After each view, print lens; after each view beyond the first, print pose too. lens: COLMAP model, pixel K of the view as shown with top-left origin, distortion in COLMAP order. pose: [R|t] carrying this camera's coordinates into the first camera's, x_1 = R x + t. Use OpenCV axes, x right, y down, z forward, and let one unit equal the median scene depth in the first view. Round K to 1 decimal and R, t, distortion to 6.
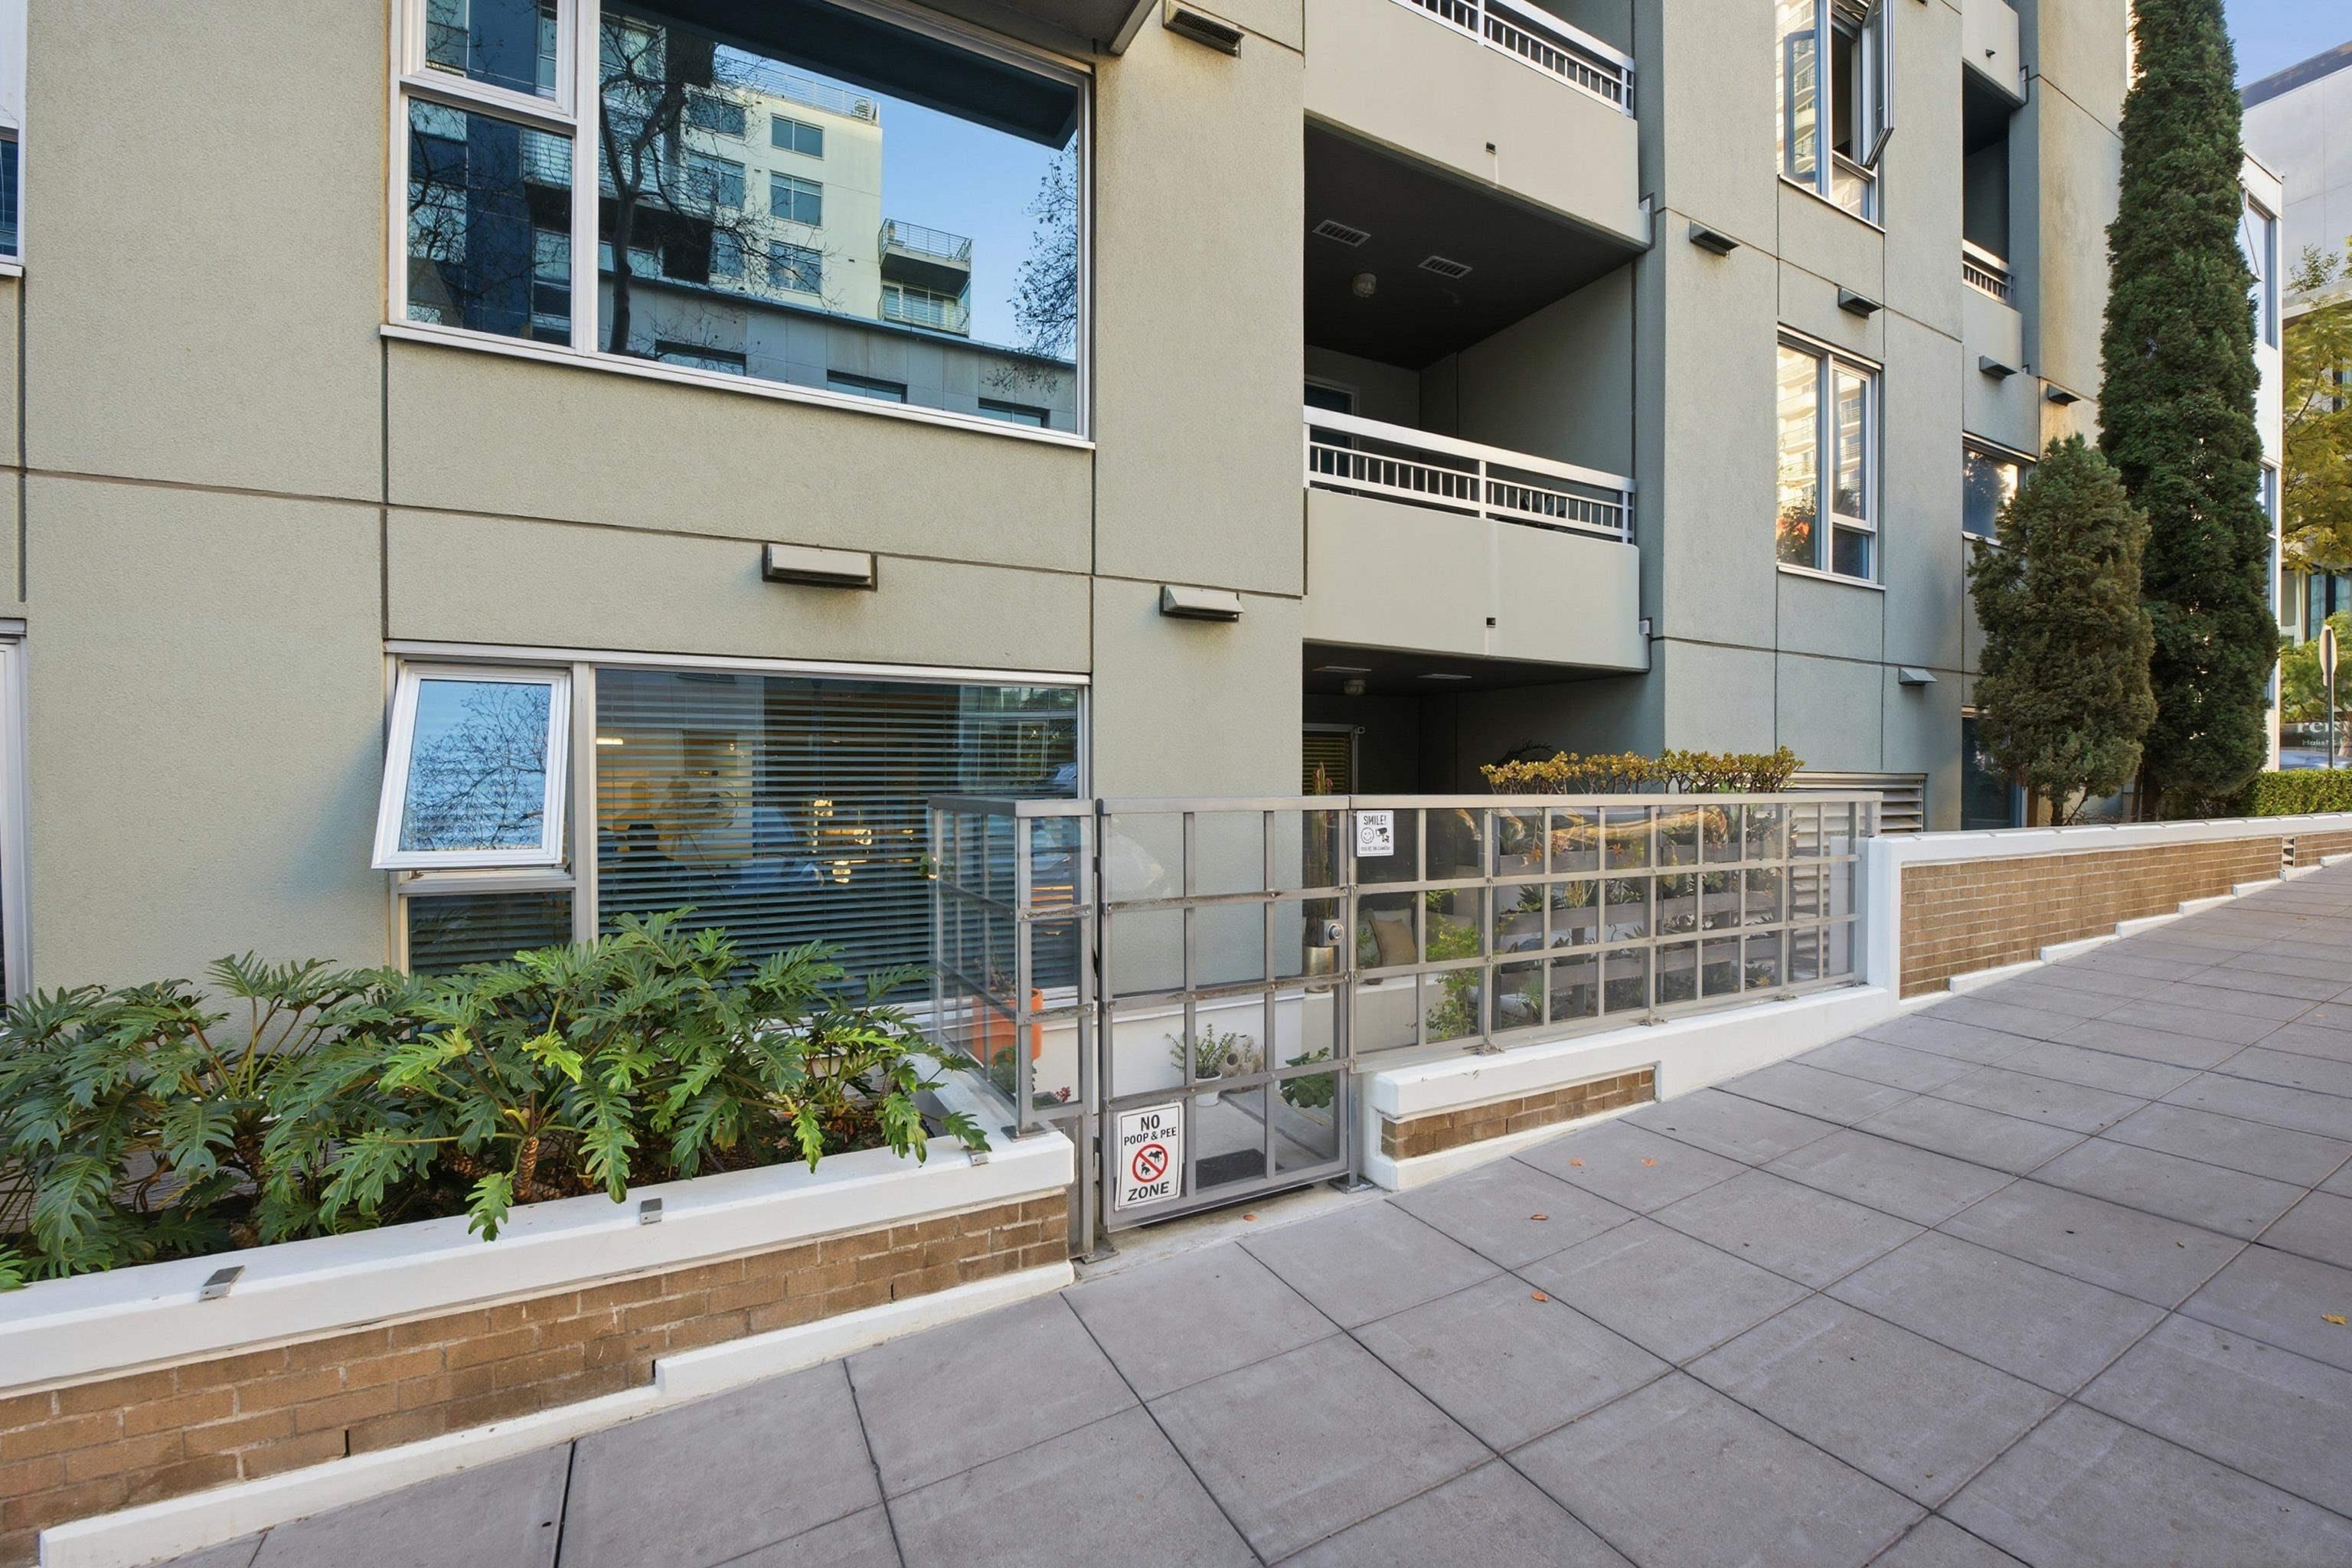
lens RADIAL K [[952.3, 0, 1166.3], [0, 952.3, 785.1], [0, 0, 1]] dist [-0.023179, 0.000180]
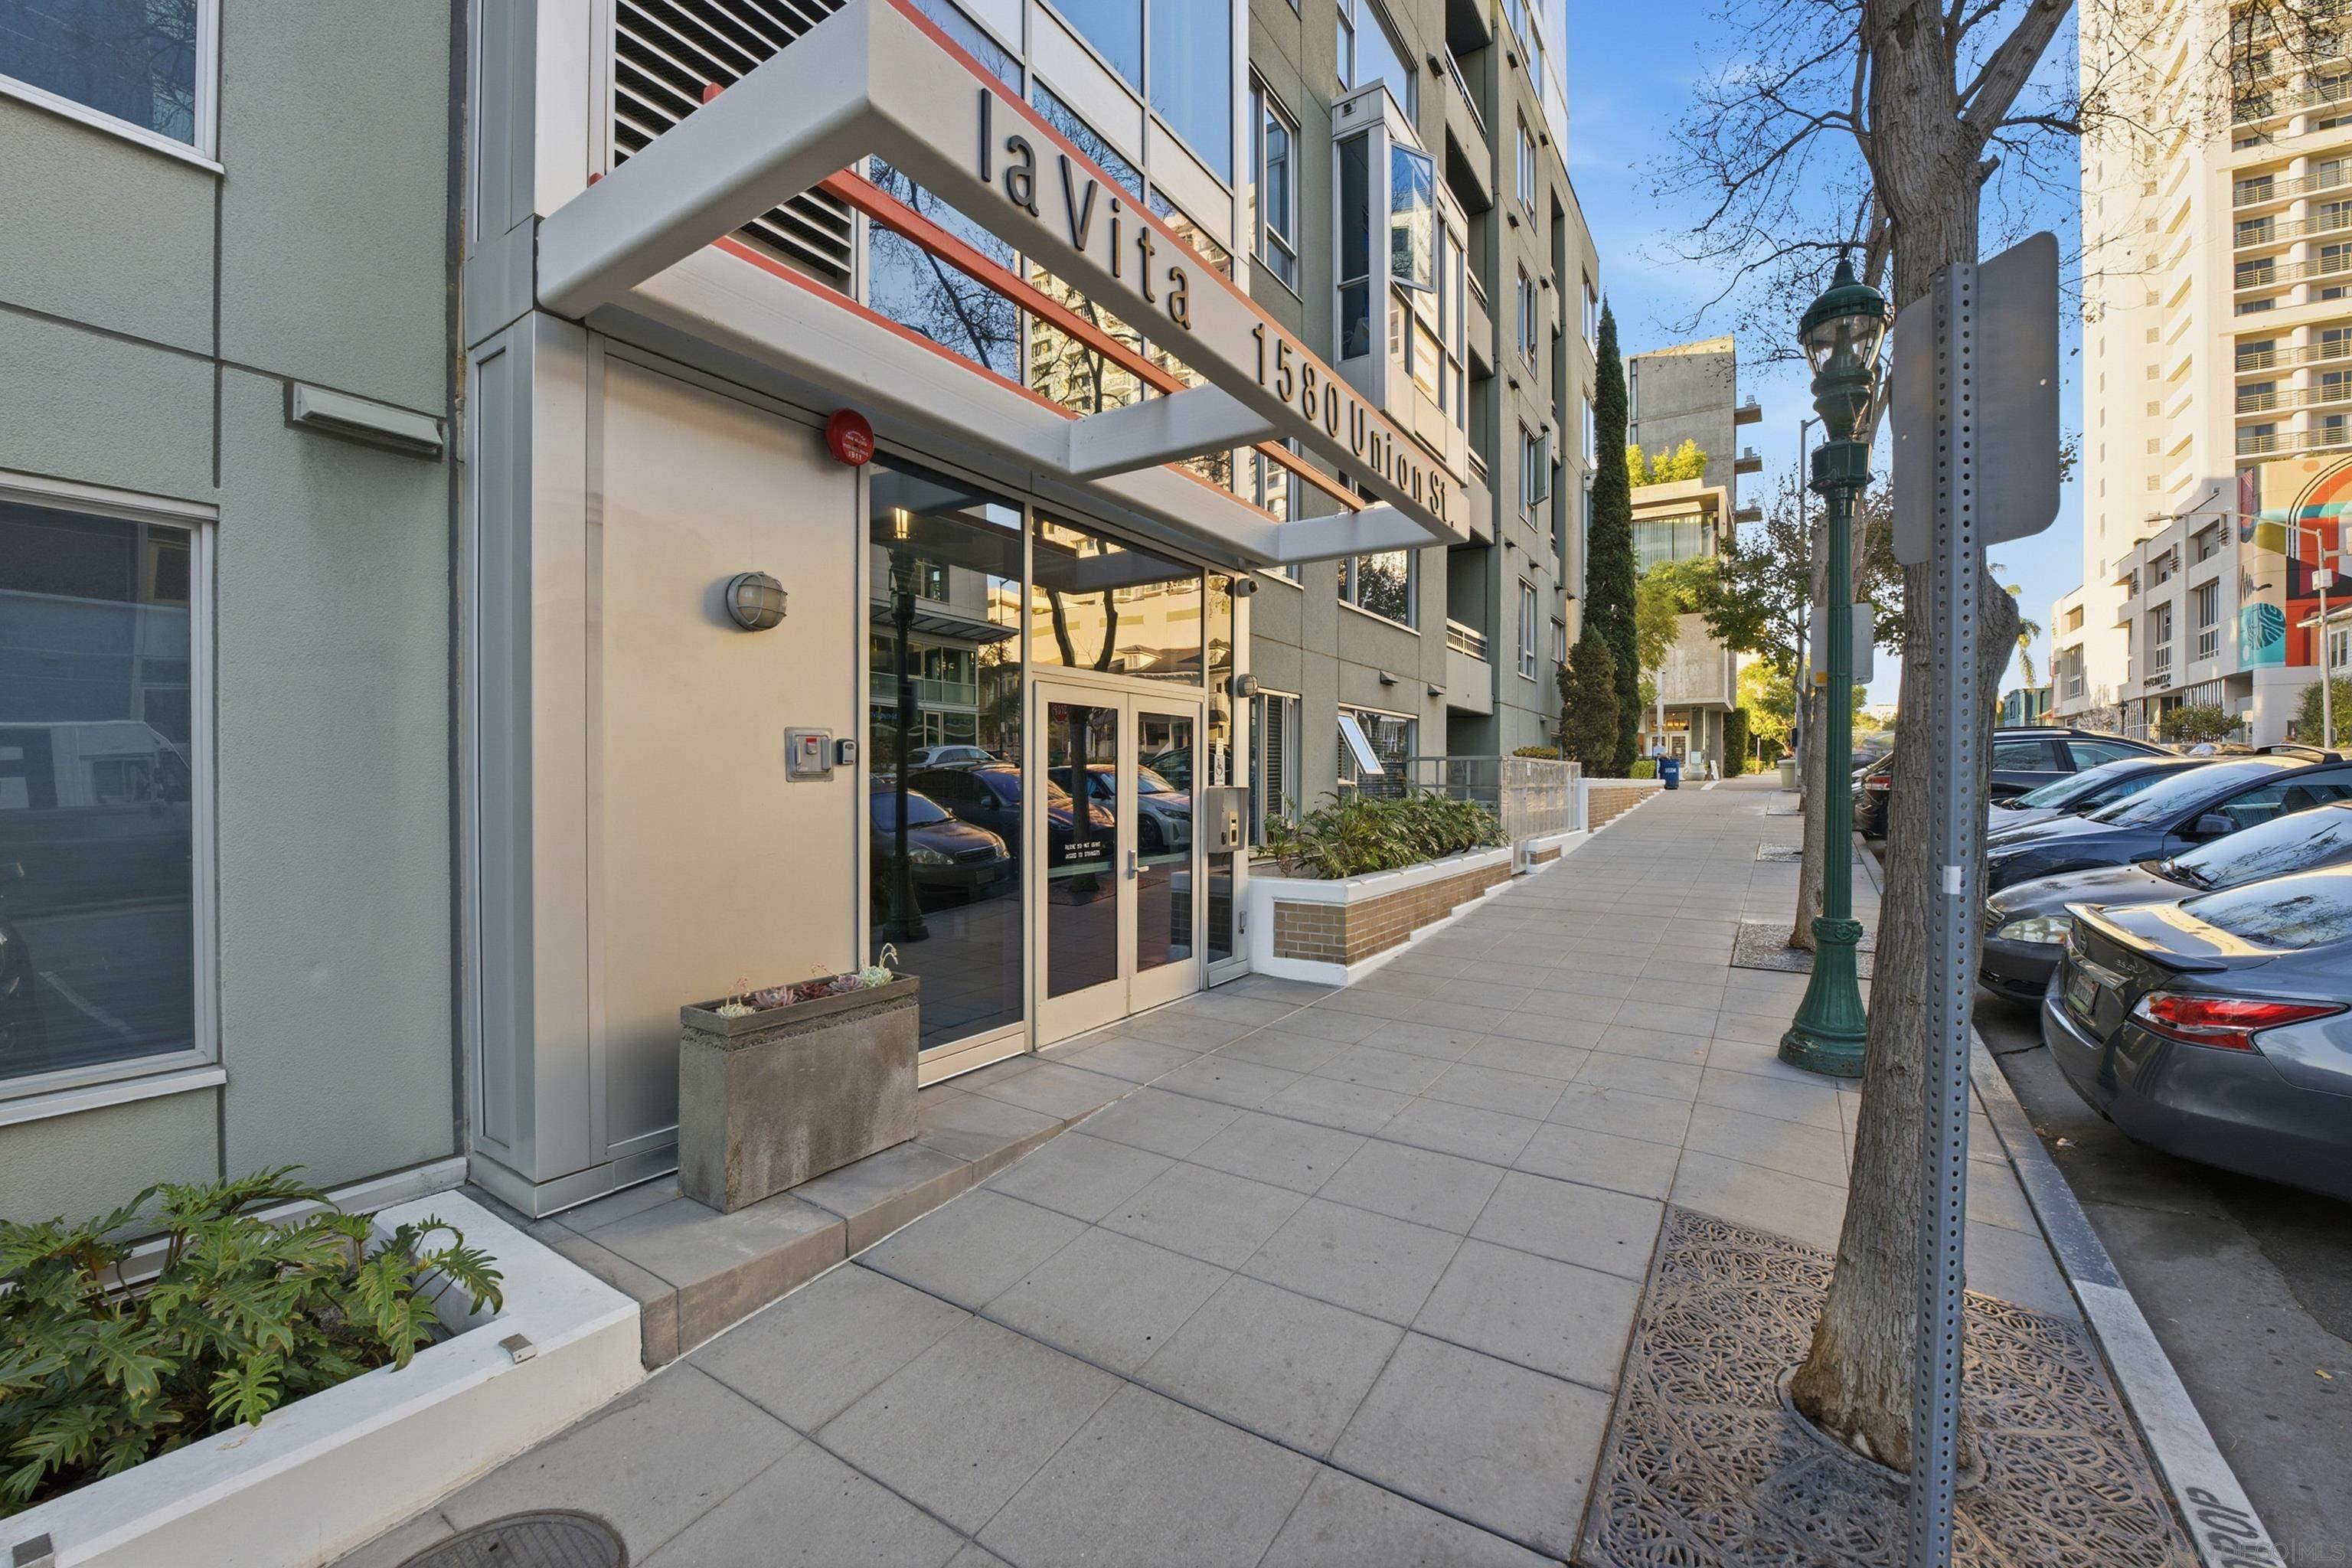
lens RADIAL K [[952.3, 0, 1166.3], [0, 952.3, 785.1], [0, 0, 1]] dist [-0.023179, 0.000180]
pose [[0.869251, -0.004547, 0.494351, -1.240215], [0.000175, 0.999960, 0.008890, 0.033176], [-0.494372, -0.007641, 0.869217, -0.633264]]
